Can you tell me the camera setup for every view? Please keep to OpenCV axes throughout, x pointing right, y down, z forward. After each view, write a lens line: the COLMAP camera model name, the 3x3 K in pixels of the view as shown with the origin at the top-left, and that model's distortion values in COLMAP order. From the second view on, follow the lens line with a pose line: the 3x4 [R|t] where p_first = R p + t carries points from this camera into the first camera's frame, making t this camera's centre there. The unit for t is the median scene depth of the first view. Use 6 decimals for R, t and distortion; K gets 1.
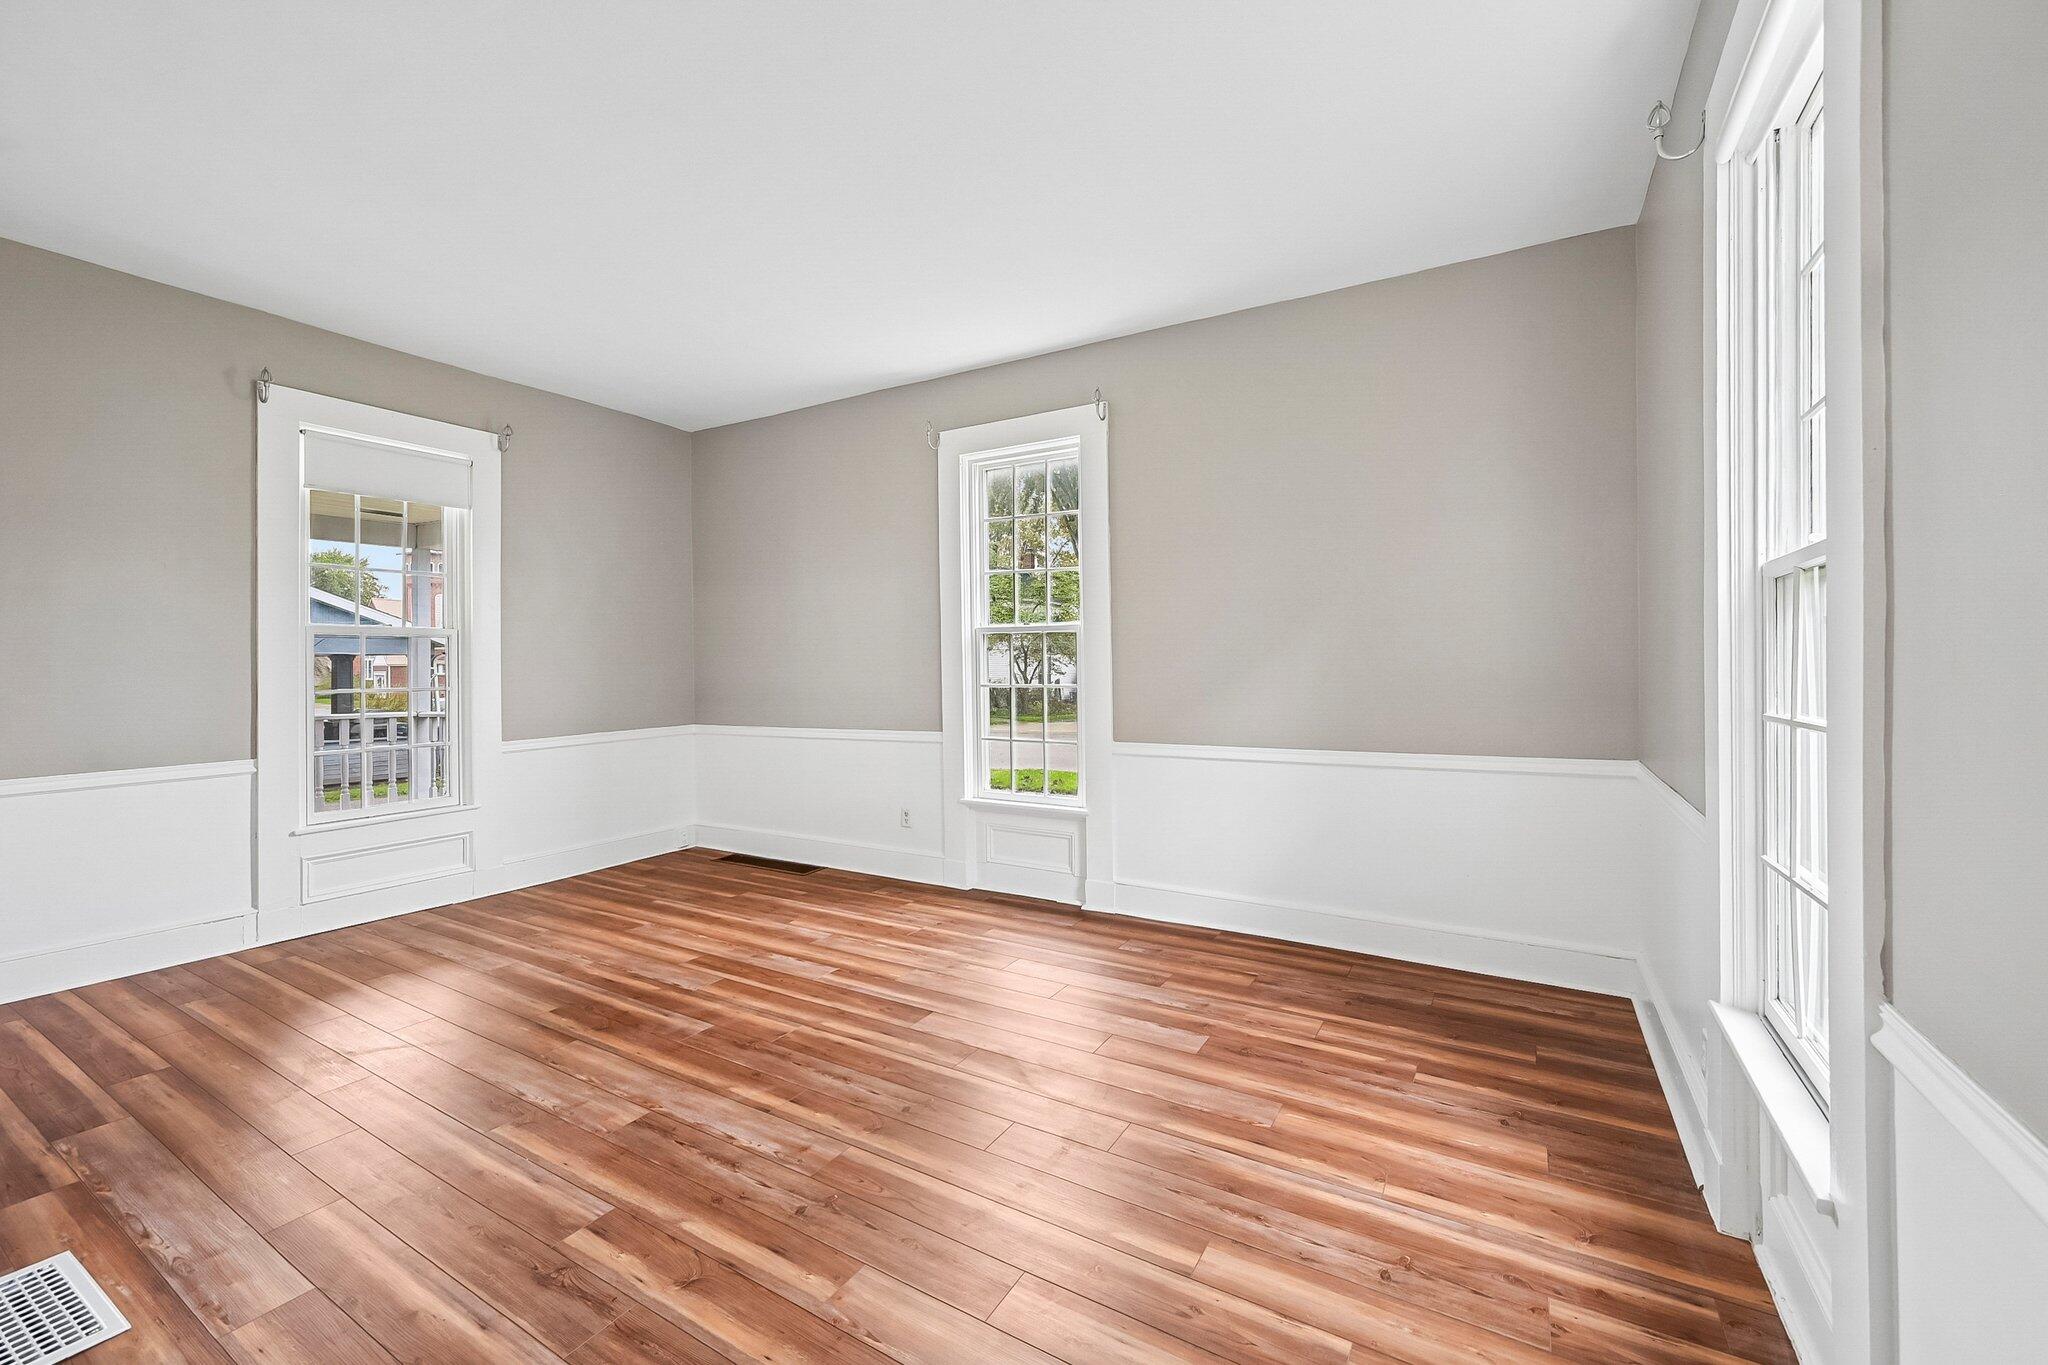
lens RADIAL K [[816.7, 0, 1024.4], [0, 816.7, 661.0], [0, 0, 1]] dist [0.000114, -0.000079]
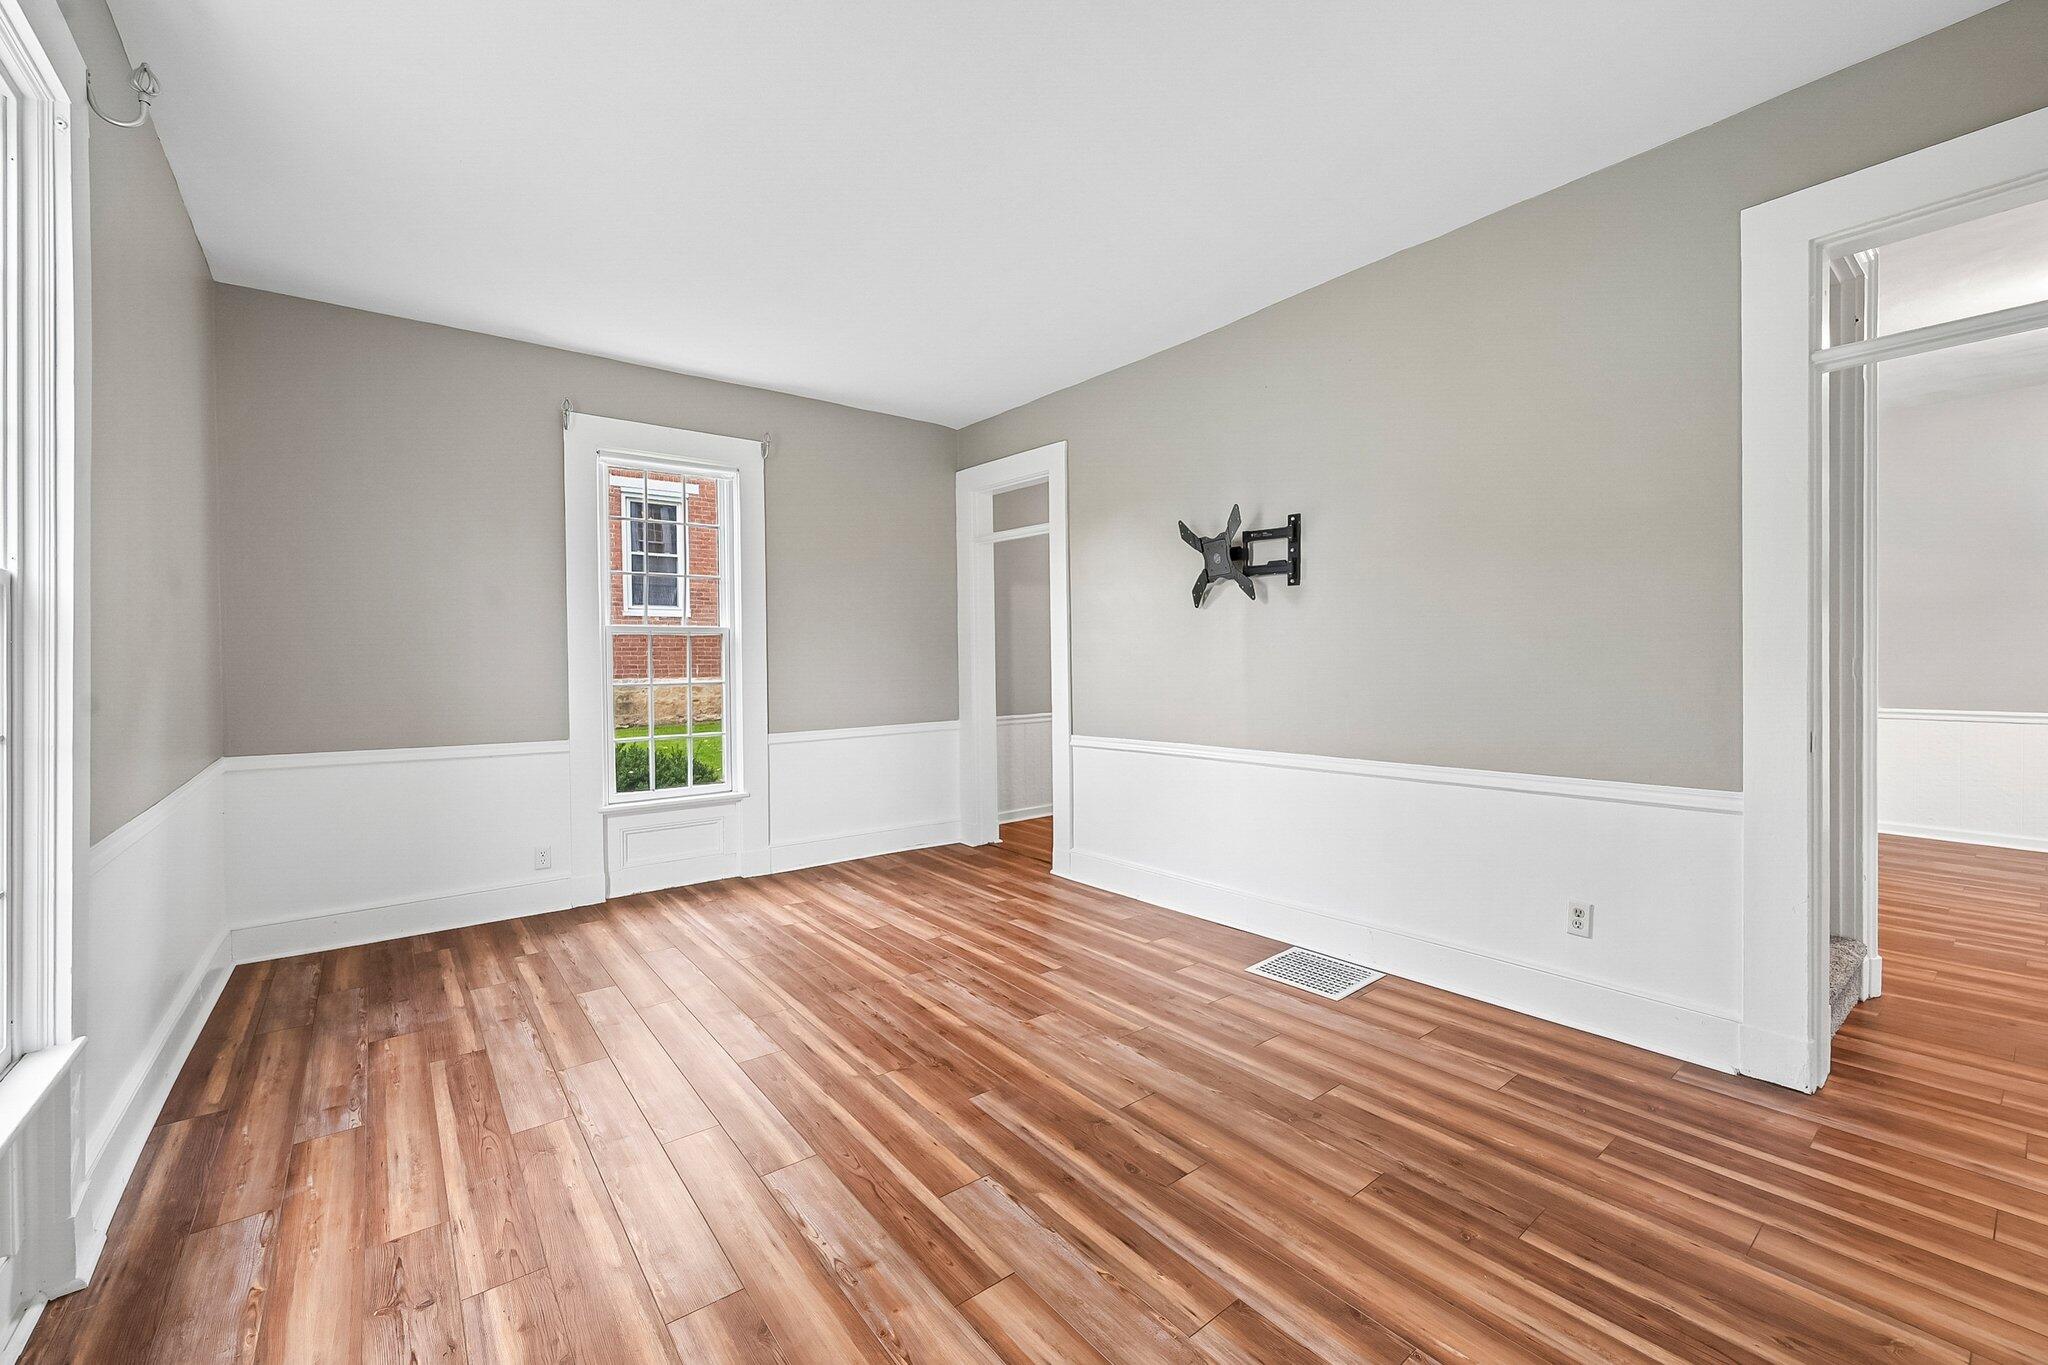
lens RADIAL K [[816.7, 0, 1024.4], [0, 816.7, 661.0], [0, 0, 1]] dist [0.000114, -0.000079]
pose [[-0.932261, 0.013615, 0.361530, -0.765762], [0.014126, 0.999899, -0.001229, 0.005663], [-0.361511, 0.003961, -0.932360, 1.816237]]
